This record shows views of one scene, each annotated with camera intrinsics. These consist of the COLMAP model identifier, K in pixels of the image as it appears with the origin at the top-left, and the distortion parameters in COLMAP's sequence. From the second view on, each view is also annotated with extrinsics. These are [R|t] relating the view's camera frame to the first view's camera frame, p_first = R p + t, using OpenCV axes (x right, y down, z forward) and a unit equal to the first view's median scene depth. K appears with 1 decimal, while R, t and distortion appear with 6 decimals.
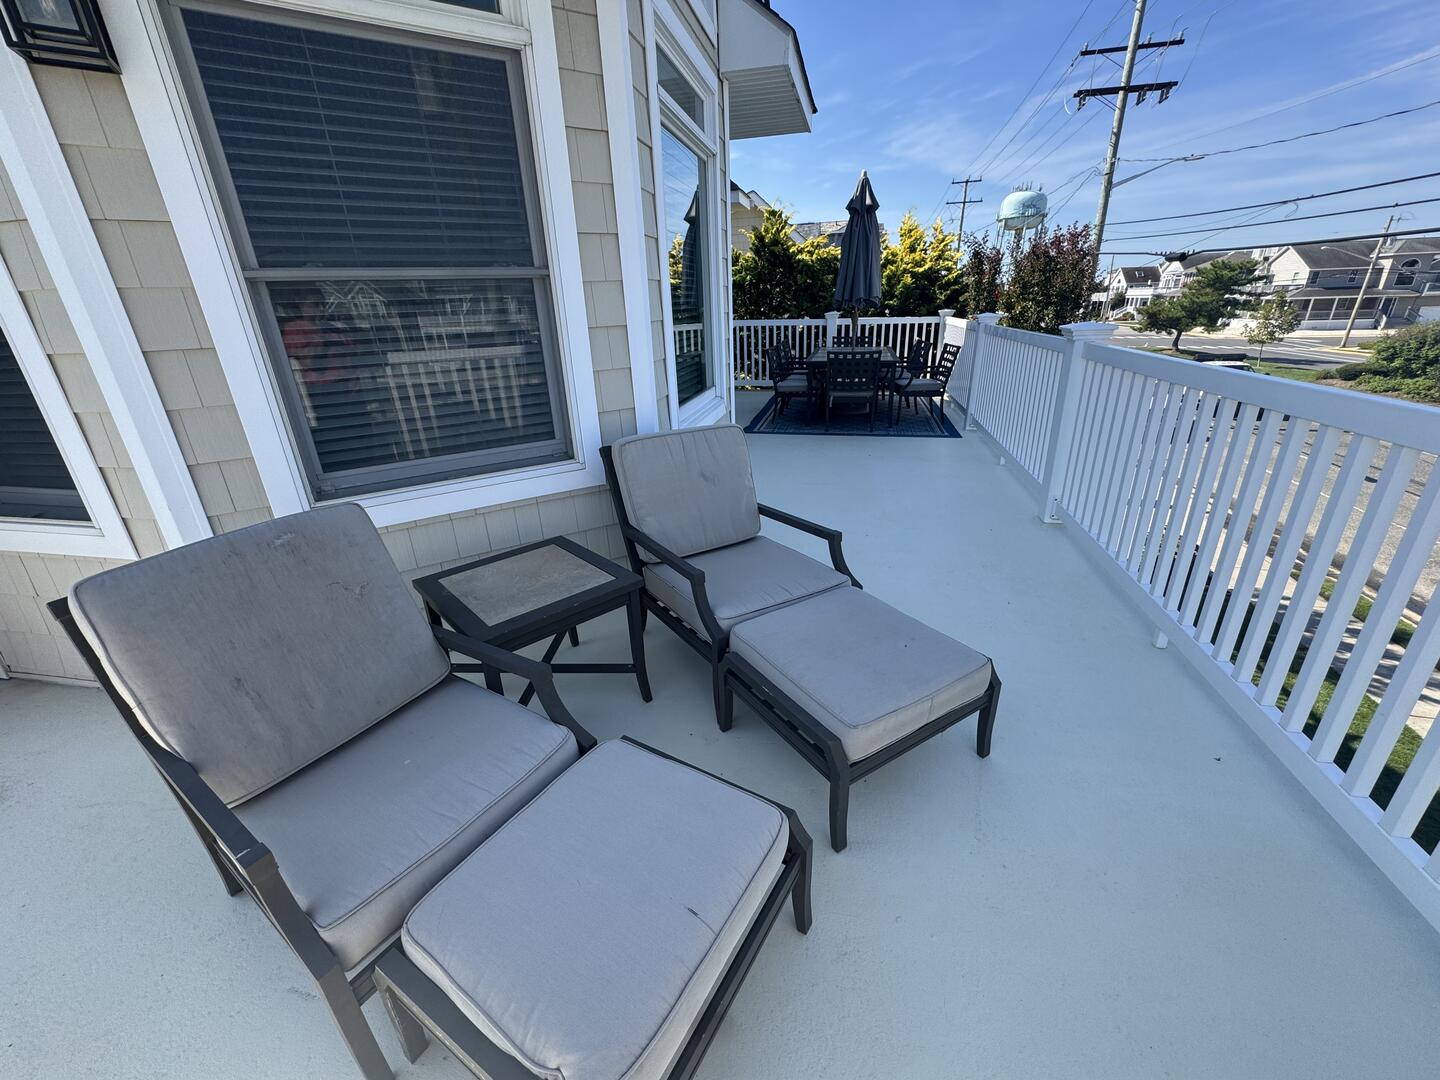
lens RADIAL K [[577.7, 0, 720.0], [0, 577.7, 540.0], [0, 0, 1]] dist [-0.002847, -0.000092]
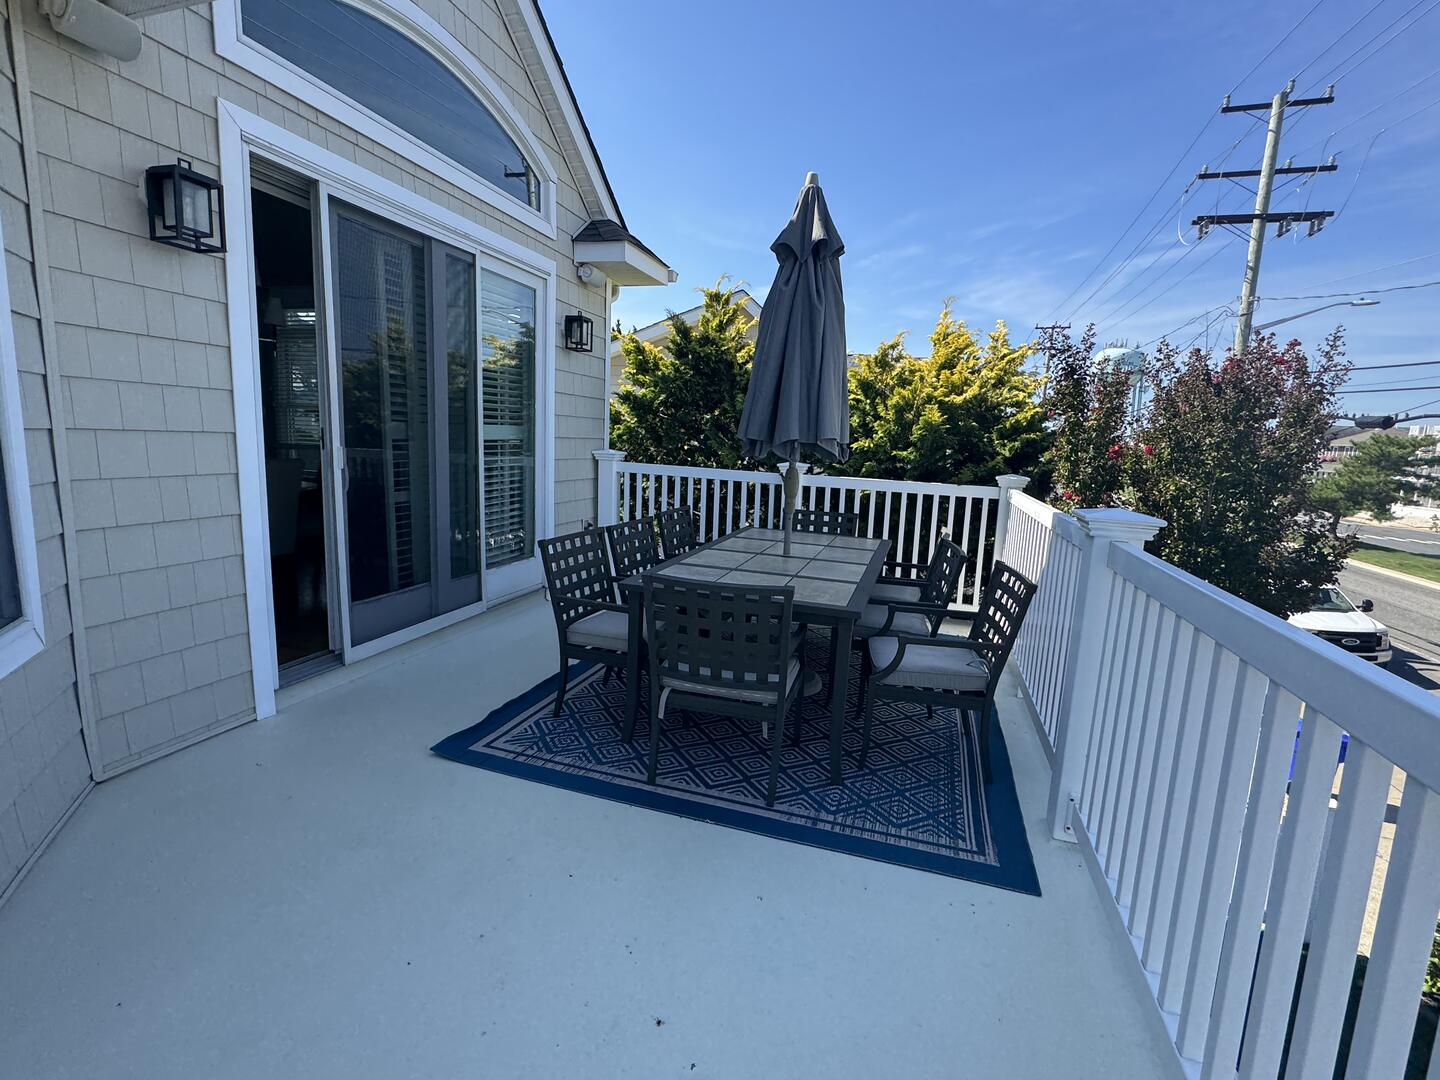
lens RADIAL K [[673.3, 0, 720.0], [0, 673.3, 540.0], [0, 0, 1]] dist [0.001644, -0.000550]
pose [[0.993741, 0.087014, -0.070058, 0.174585], [-0.101013, 0.967721, -0.230895, -0.173198], [0.047706, 0.236527, 0.970453, 0.405738]]
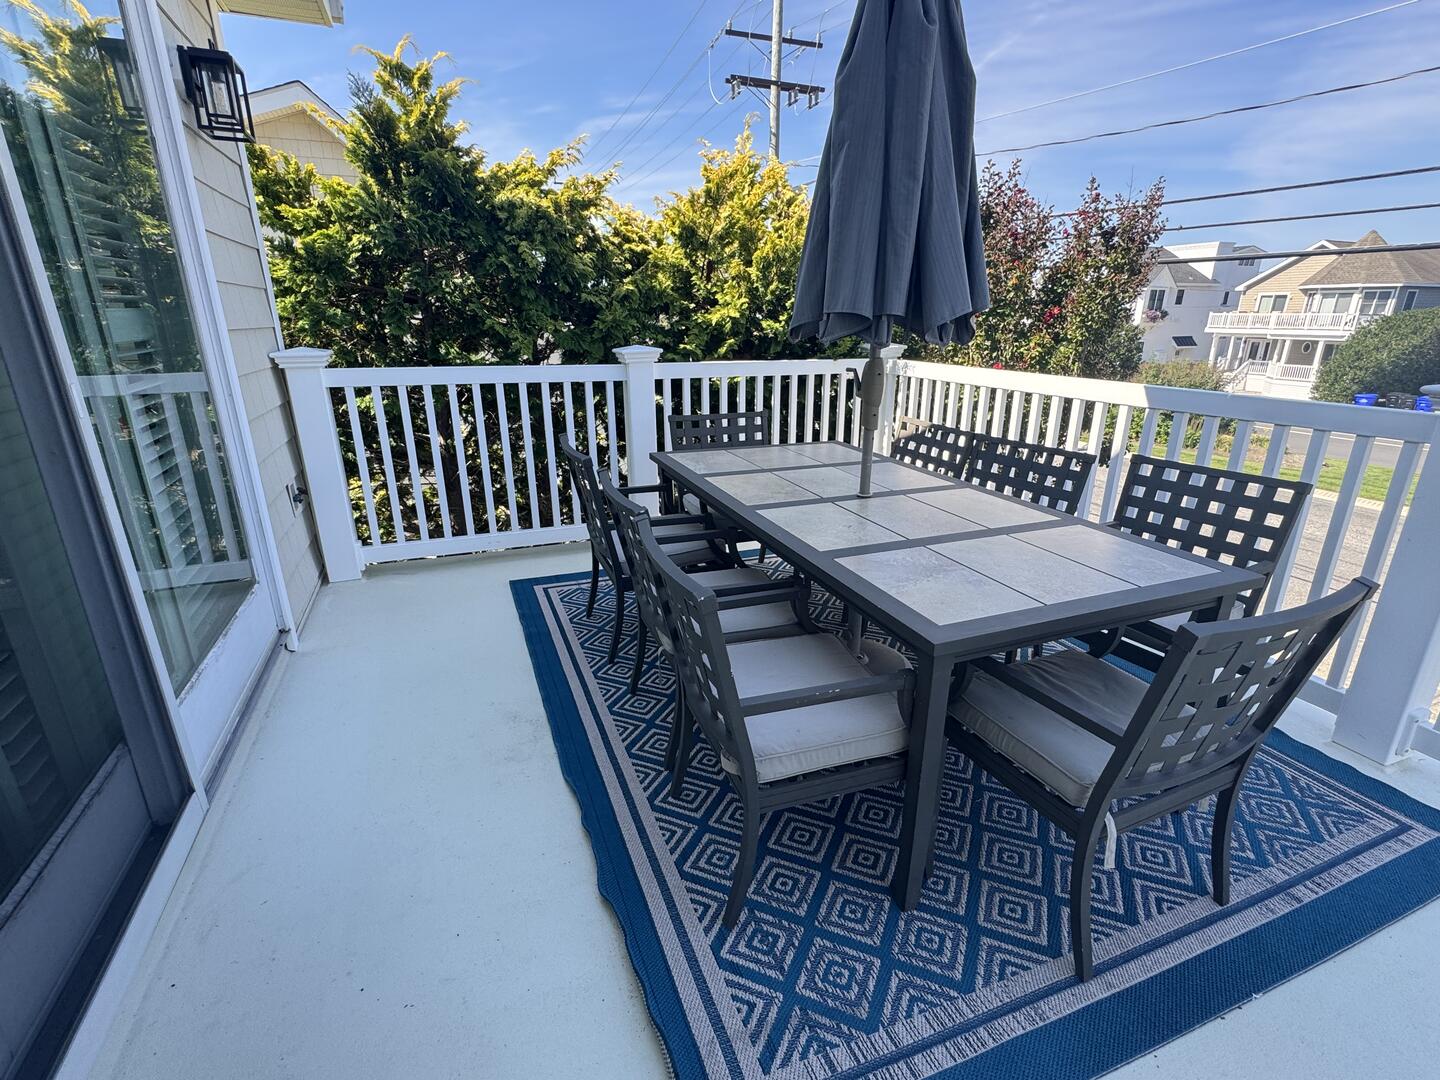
lens RADIAL K [[679.7, 0, 720.0], [0, 679.7, 540.0], [0, 0, 1]] dist [-0.005296, -0.000734]
pose [[0.827946, -0.147214, 0.541142, -0.014271], [0.189633, 0.981583, -0.023105, -0.251319], [-0.527774, 0.121748, 0.840614, 0.616961]]
